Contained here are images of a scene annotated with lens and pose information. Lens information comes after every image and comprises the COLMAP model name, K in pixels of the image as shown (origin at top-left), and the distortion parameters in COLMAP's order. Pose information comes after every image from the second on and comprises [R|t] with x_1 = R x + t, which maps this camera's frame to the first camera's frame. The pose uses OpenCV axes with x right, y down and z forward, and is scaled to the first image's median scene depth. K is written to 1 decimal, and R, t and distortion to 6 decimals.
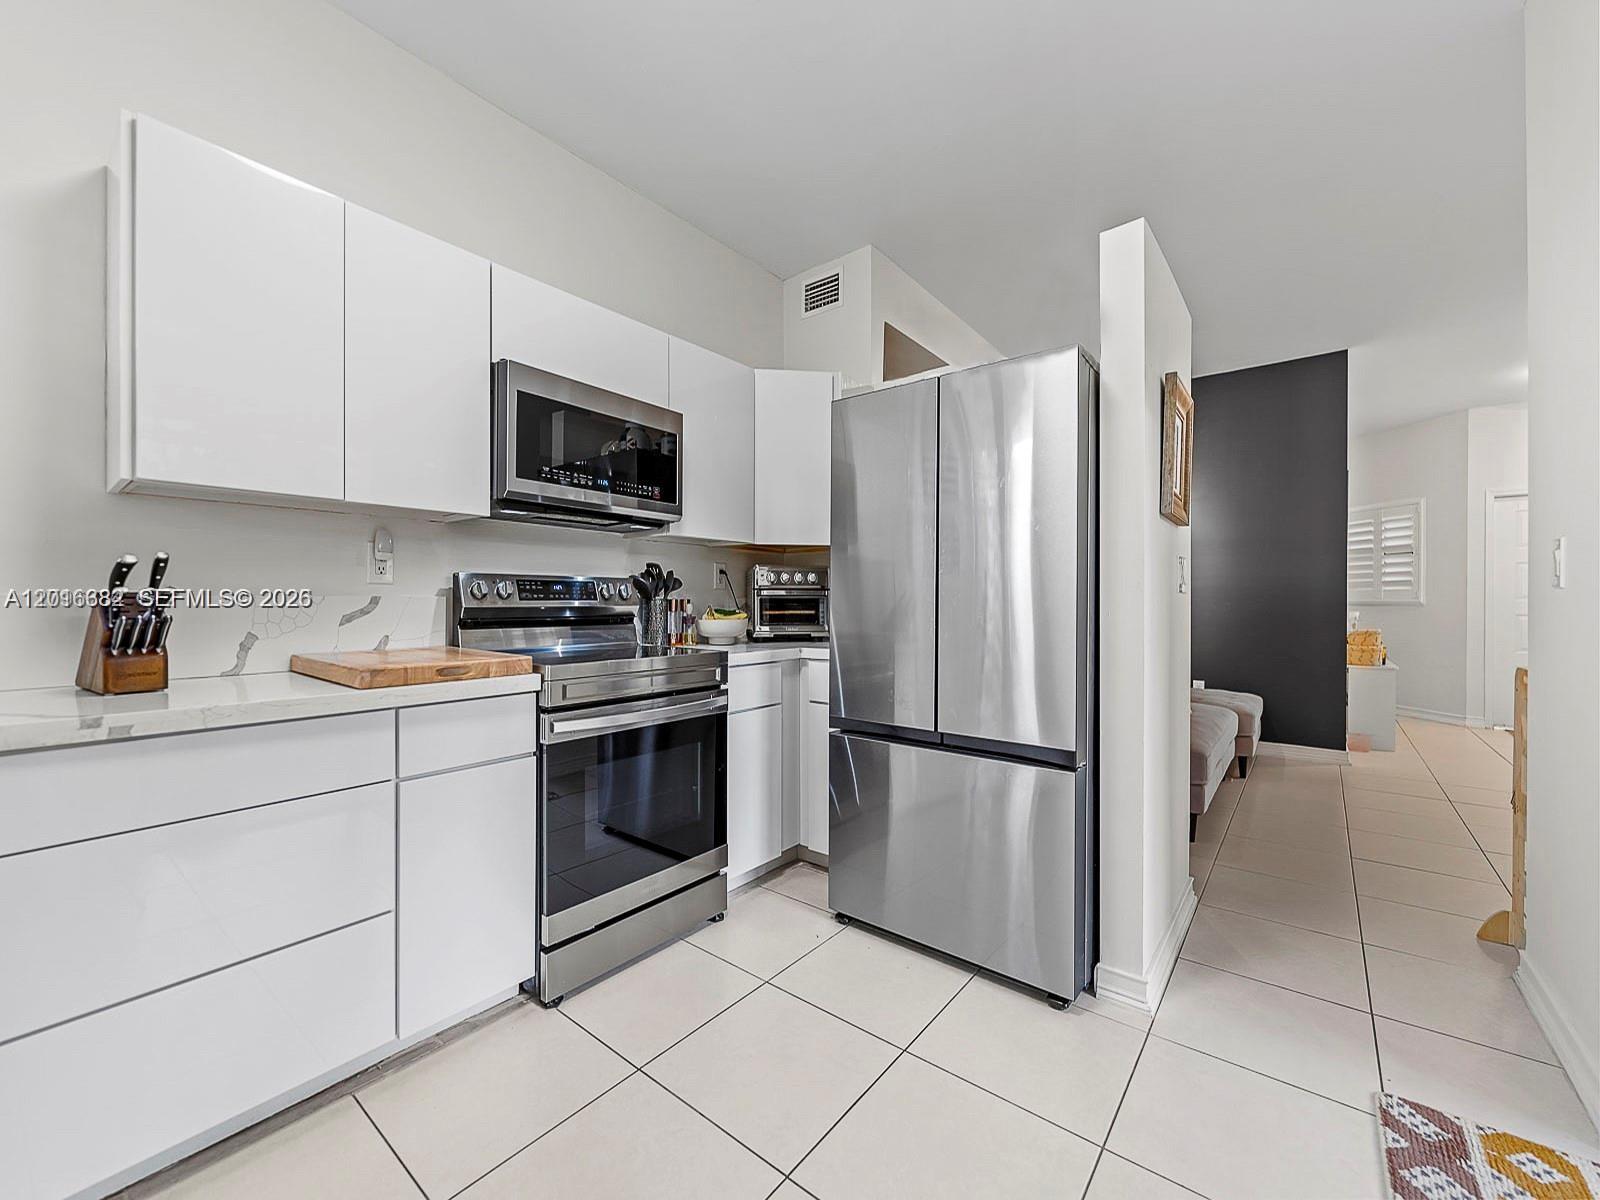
lens RADIAL K [[651.1, 0, 817.9], [0, 651.1, 598.7], [0, 0, 1]] dist [0.004519, -0.001030]
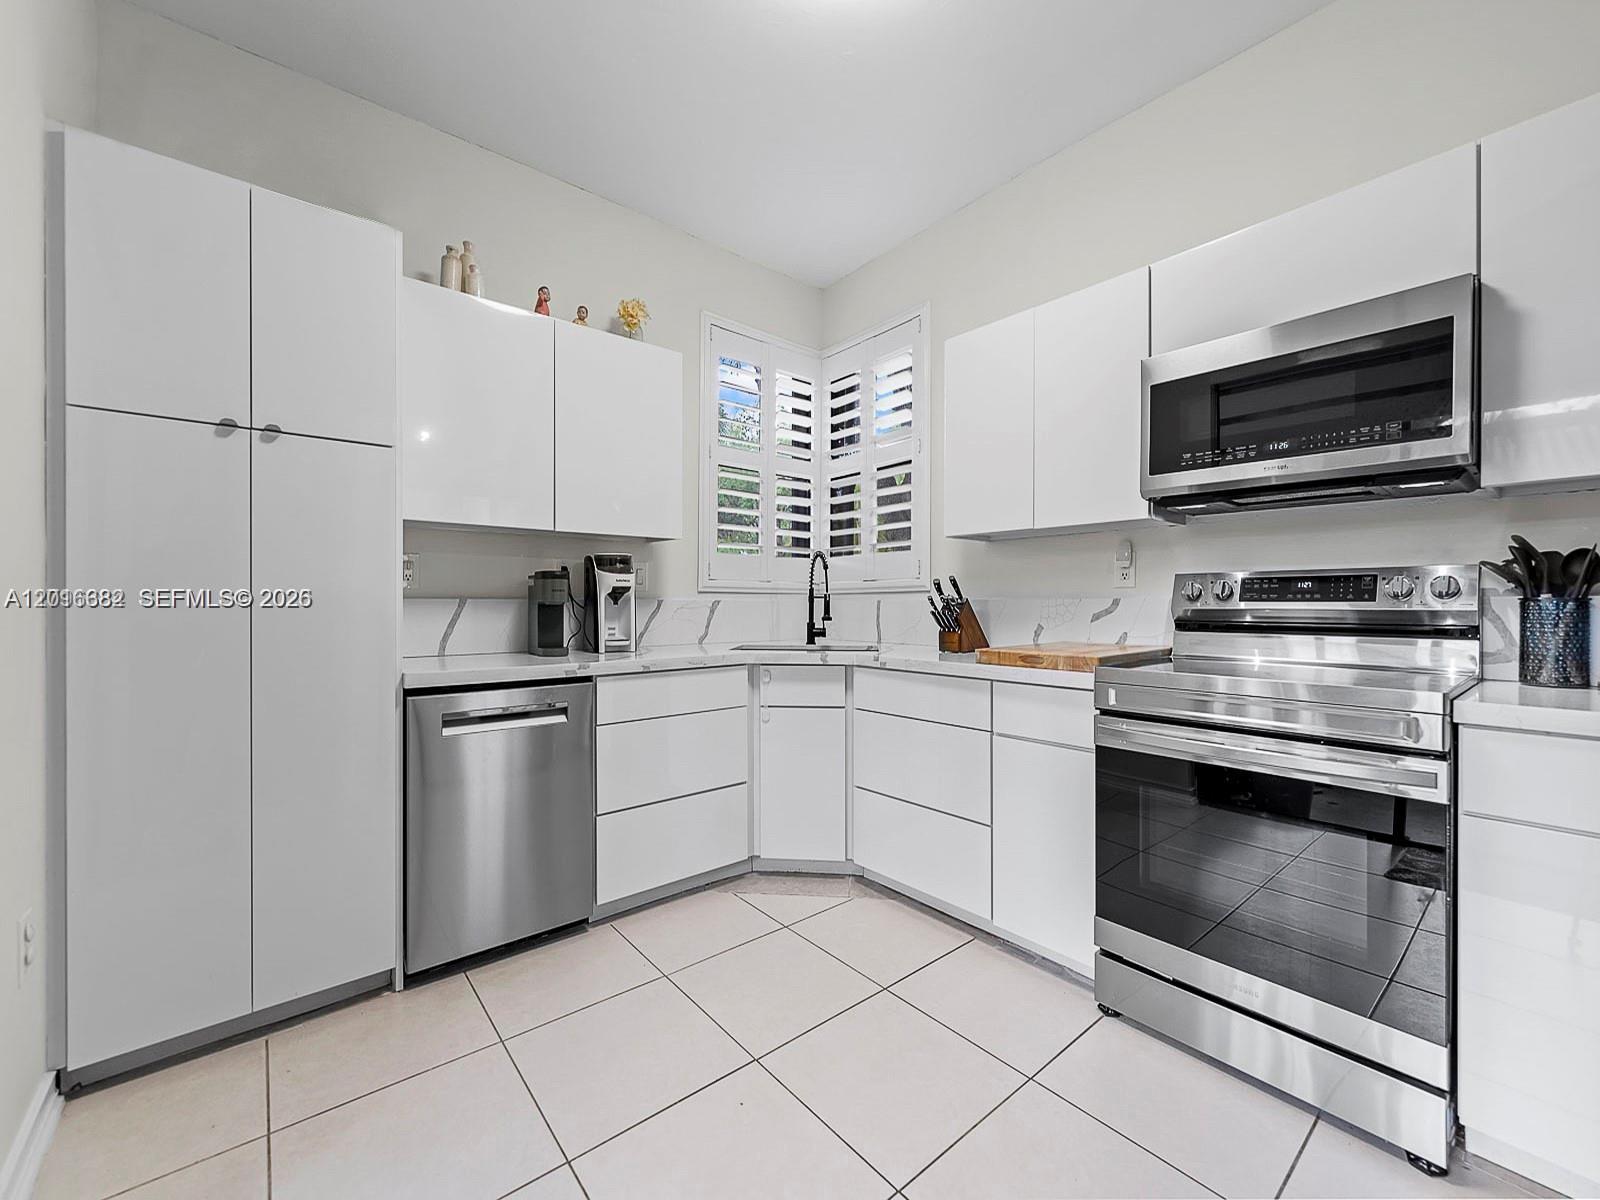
lens RADIAL K [[651.1, 0, 805.9], [0, 651.1, 602.1], [0, 0, 1]] dist [0.004519, -0.001030]
pose [[-0.204410, -0.003652, -0.978879, 0.594341], [0.002334, 0.999988, -0.004218, 0.006370], [0.978883, -0.003147, -0.204399, 0.690091]]
